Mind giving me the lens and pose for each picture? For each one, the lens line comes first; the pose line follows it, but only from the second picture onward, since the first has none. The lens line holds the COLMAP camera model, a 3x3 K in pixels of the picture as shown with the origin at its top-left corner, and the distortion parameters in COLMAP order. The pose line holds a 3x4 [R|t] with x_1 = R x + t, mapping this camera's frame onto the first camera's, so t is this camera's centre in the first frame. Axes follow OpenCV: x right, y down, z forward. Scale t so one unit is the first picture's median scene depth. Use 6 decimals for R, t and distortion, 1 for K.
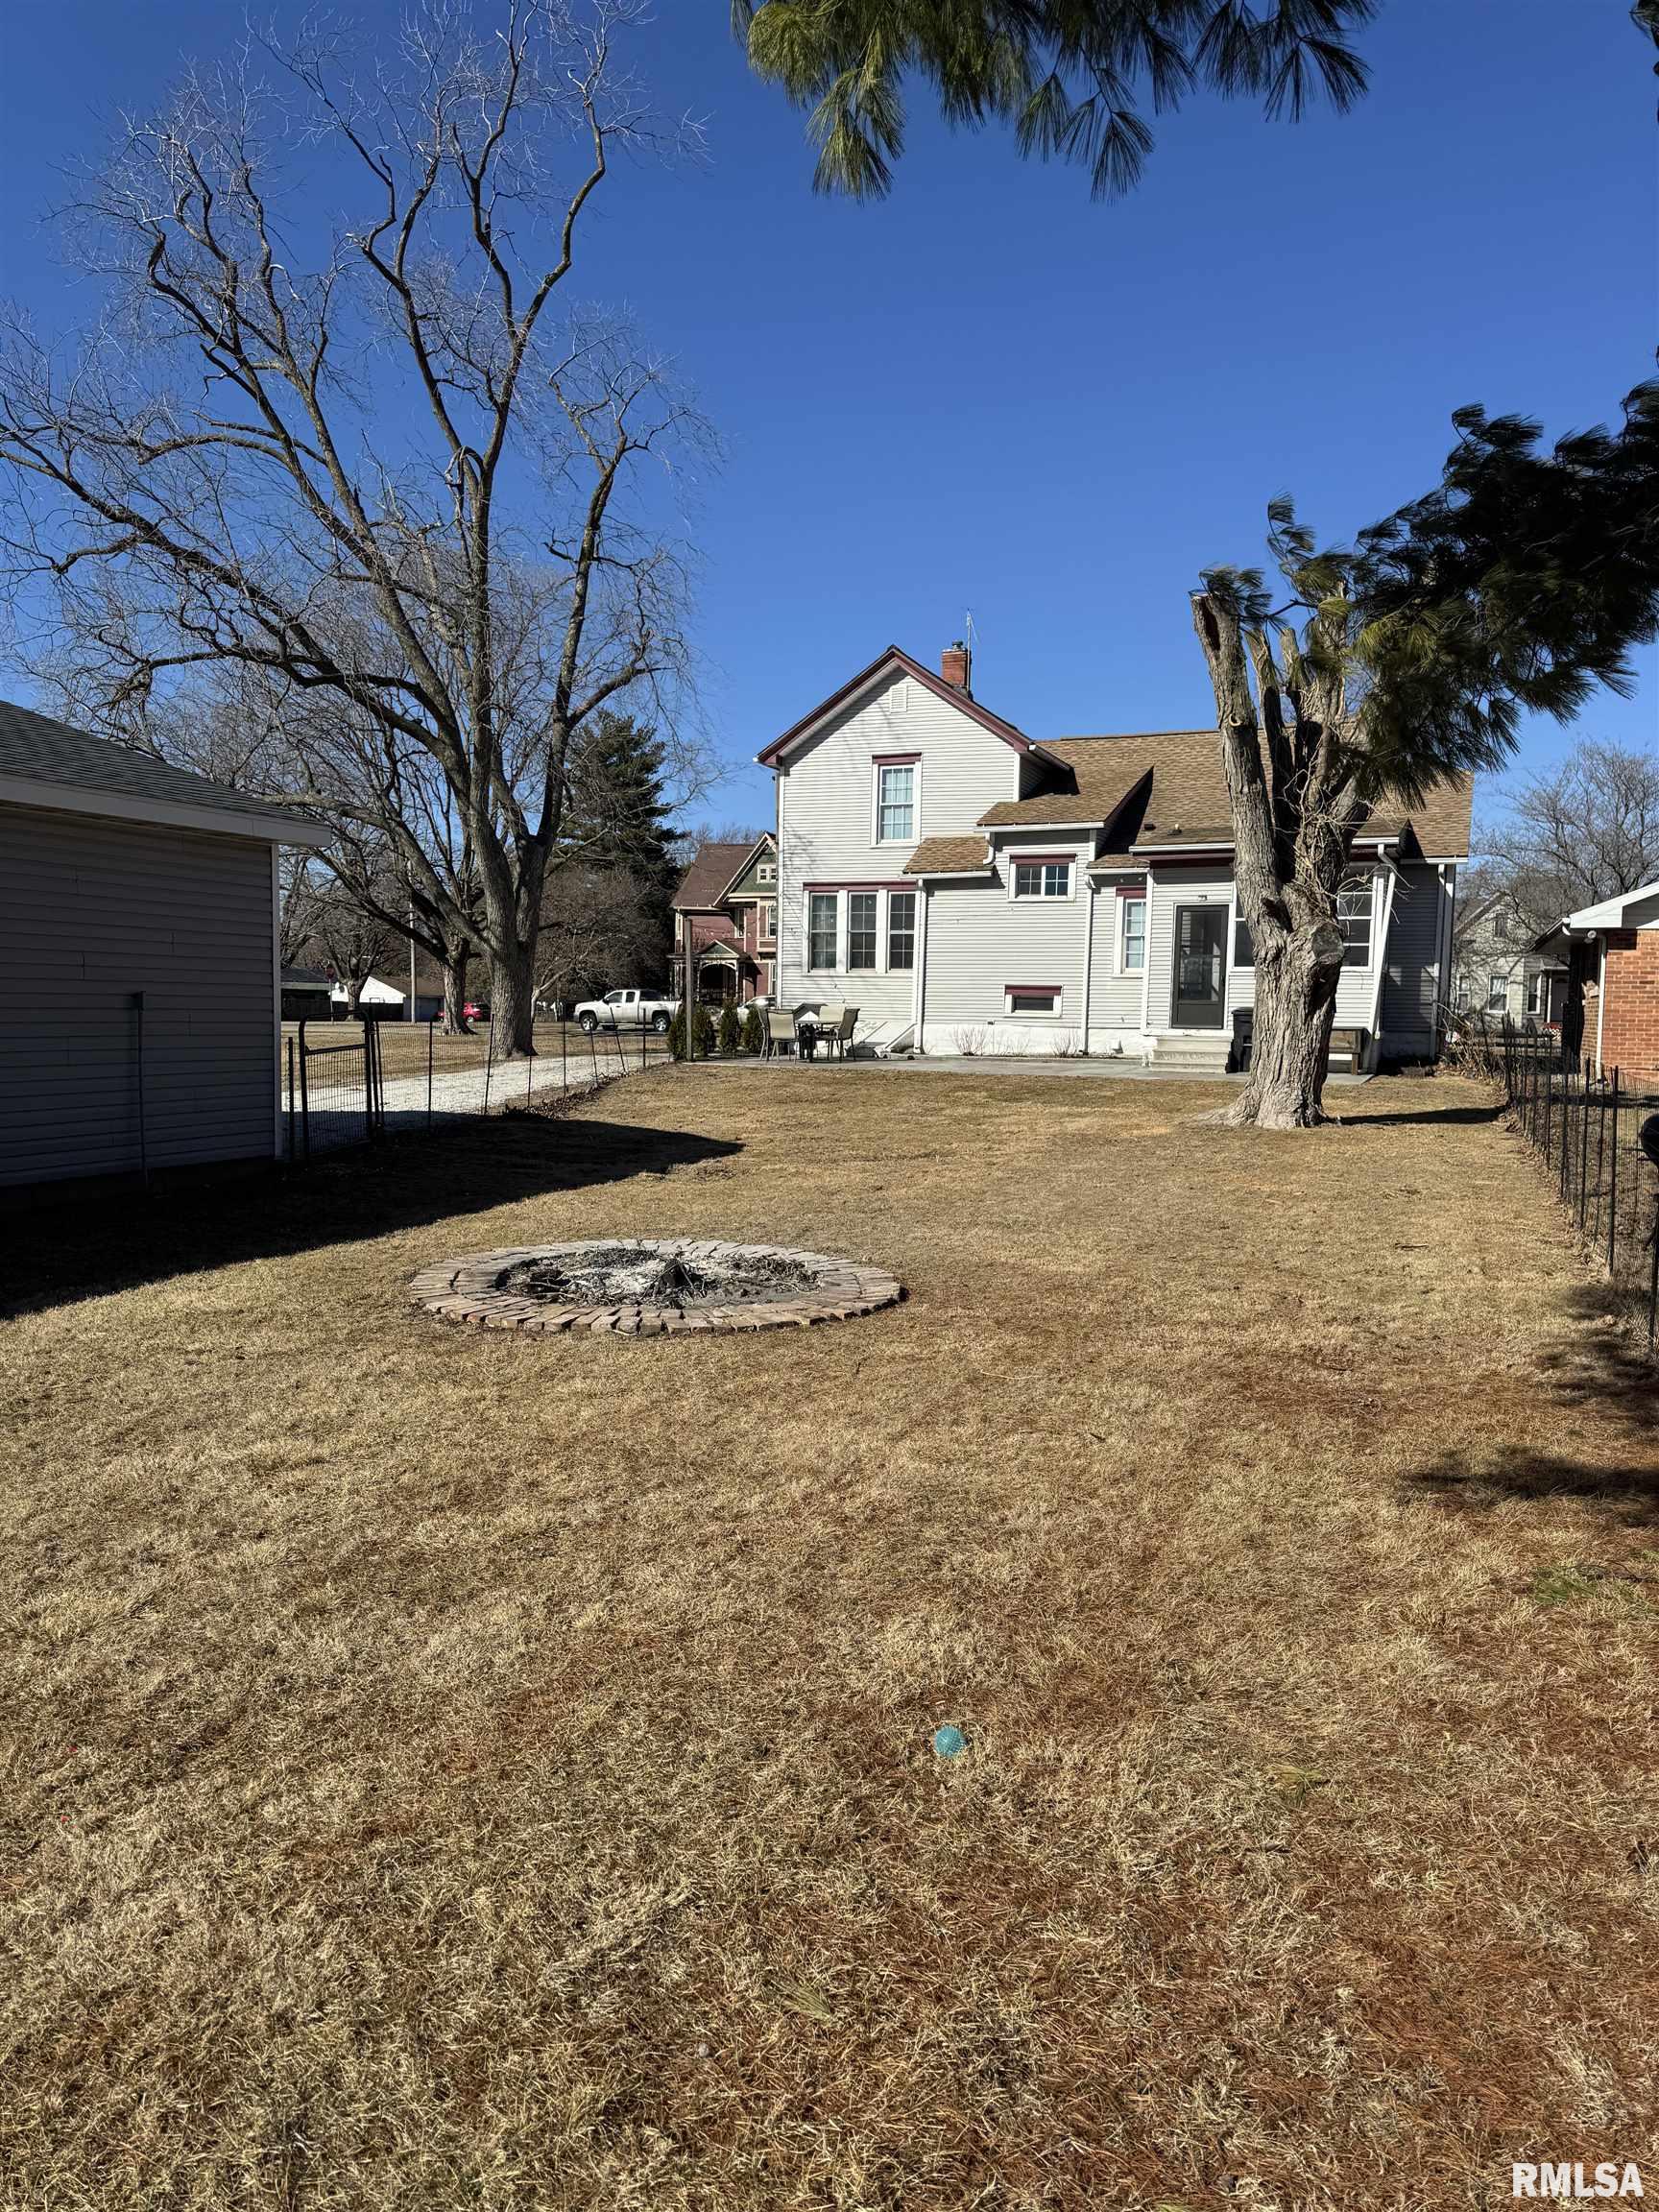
lens RADIAL K [[1563.6, 0, 831.1], [0, 1563.6, 1107.5], [0, 0, 1]] dist [0.058597, -0.026792]
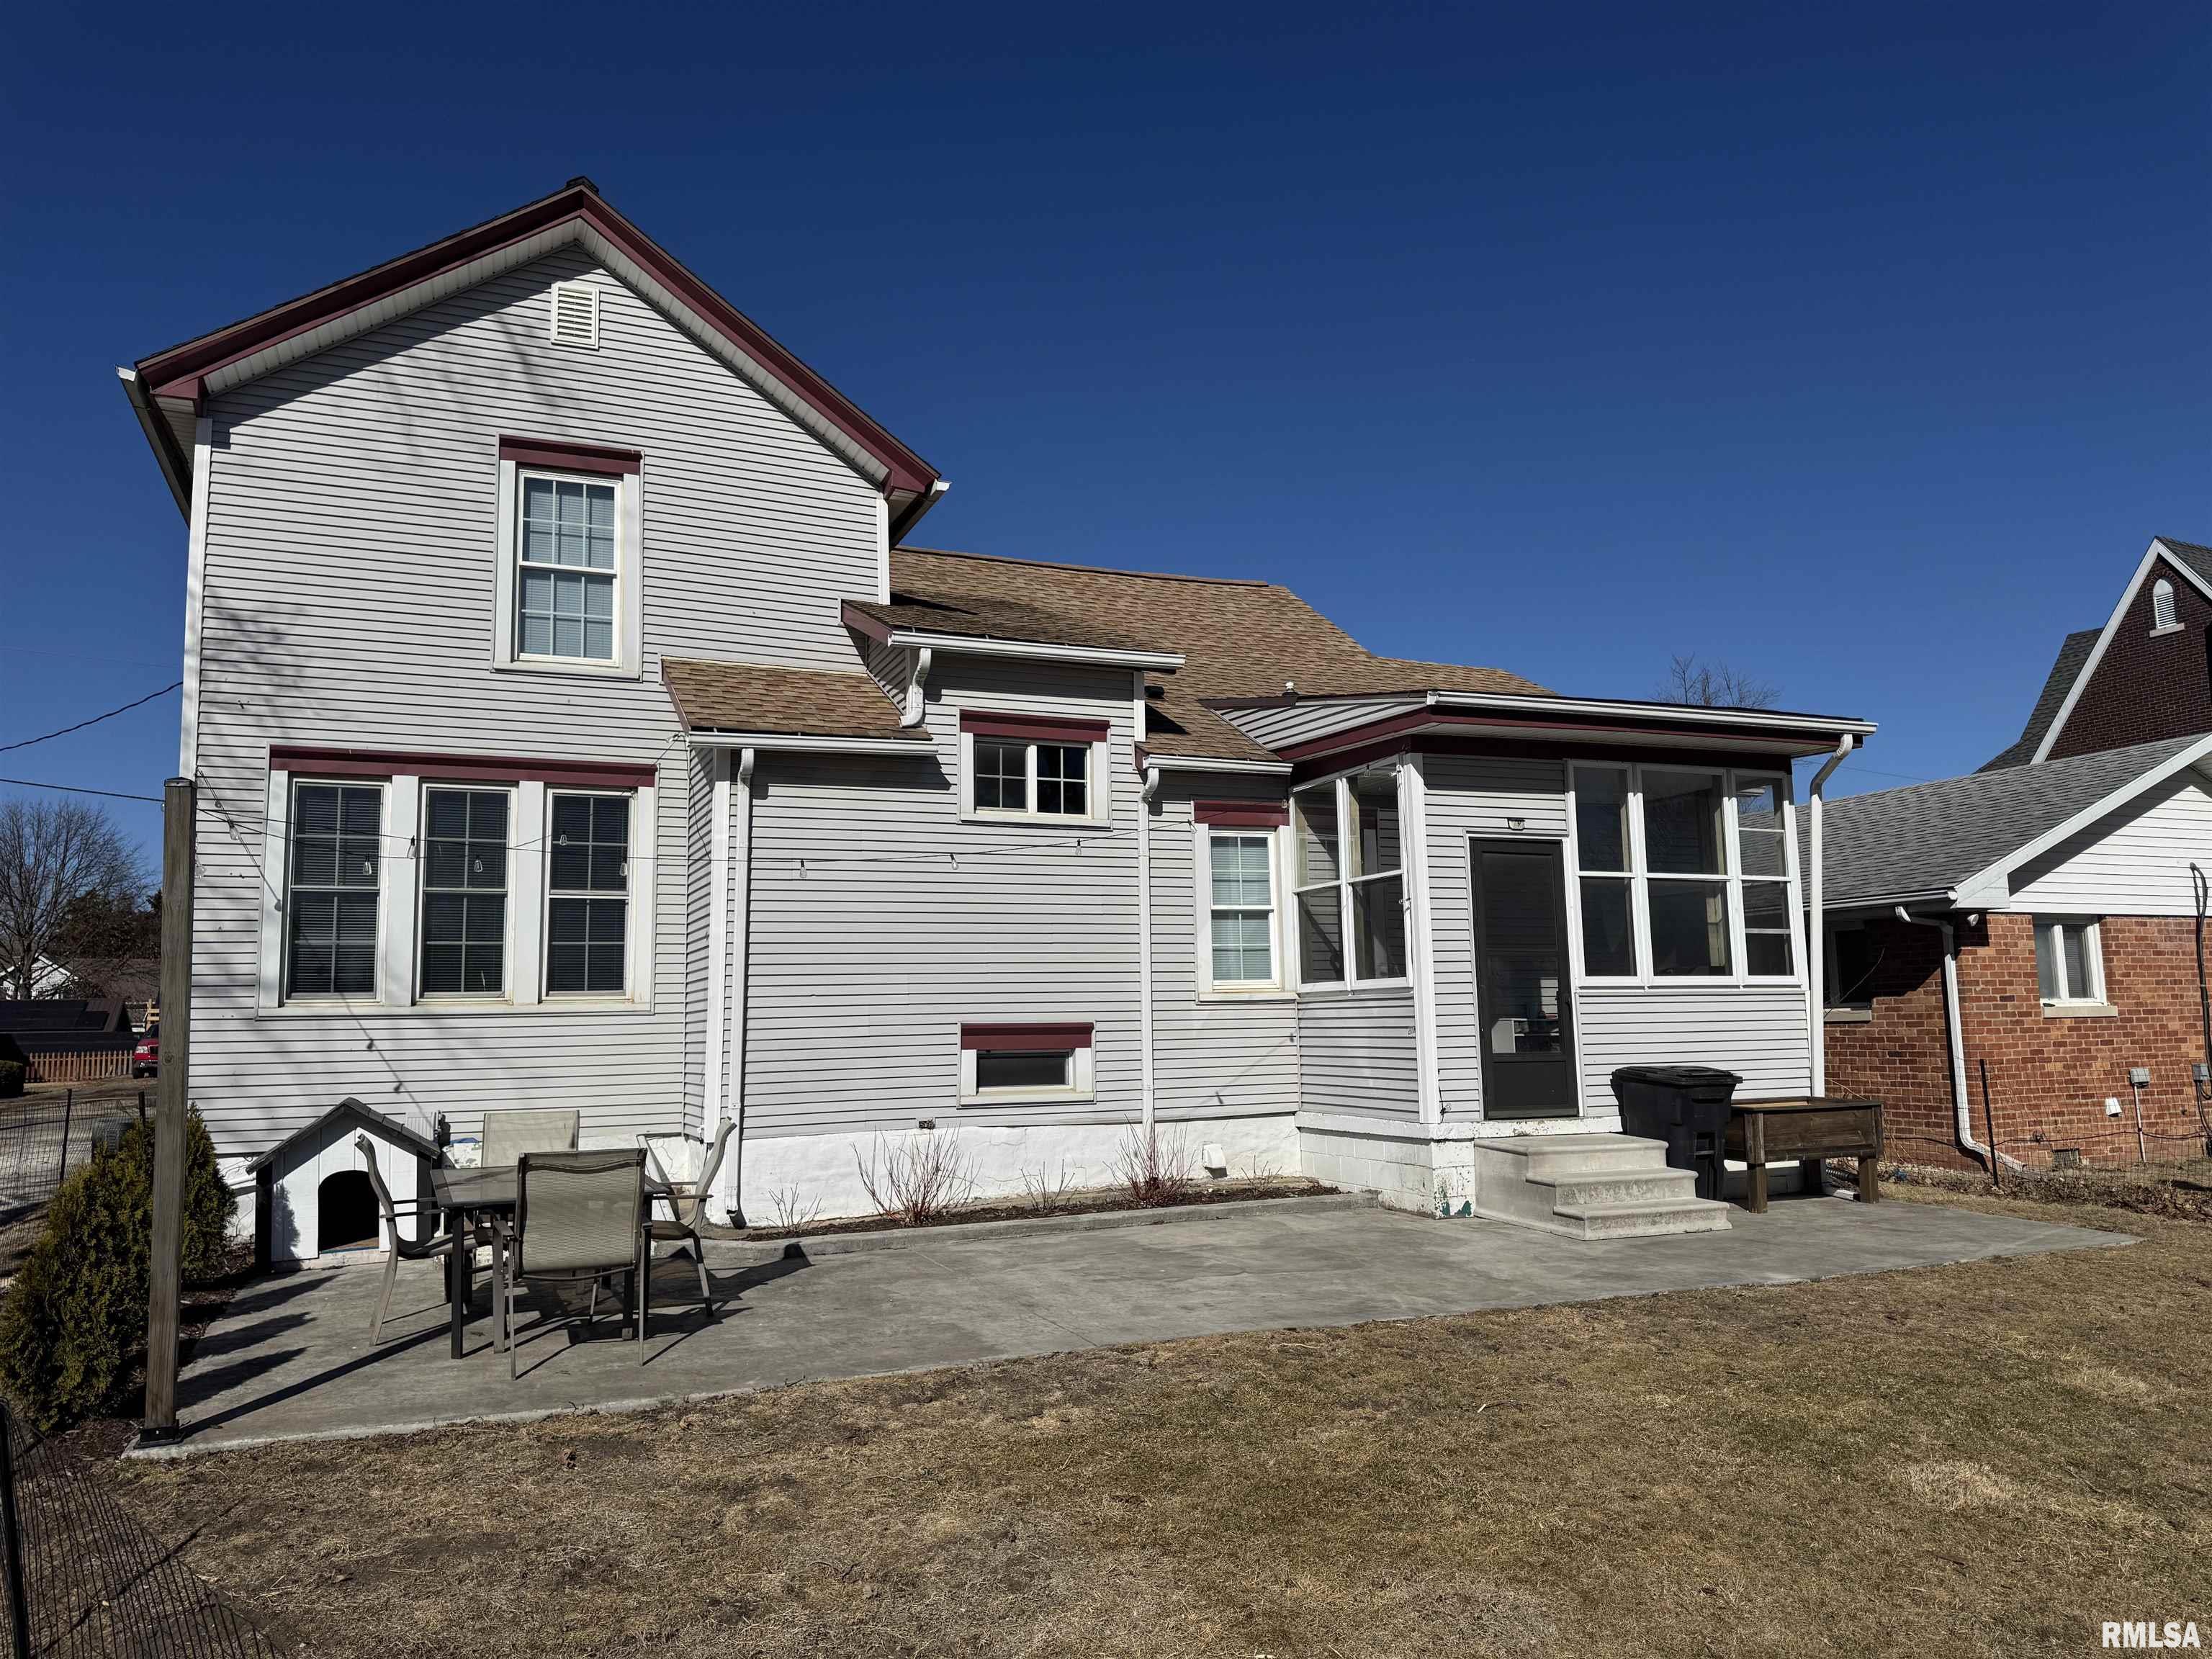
lens RADIAL K [[1563.6, 0, 1096.7], [0, 1563.6, 830.4], [0, 0, 1]] dist [0.058597, -0.026792]
pose [[0.698569, 0.055039, 0.713422, -0.153833], [0.073350, 0.986277, -0.147912, -0.065827], [-0.711773, 0.155657, 0.684946, 0.692879]]
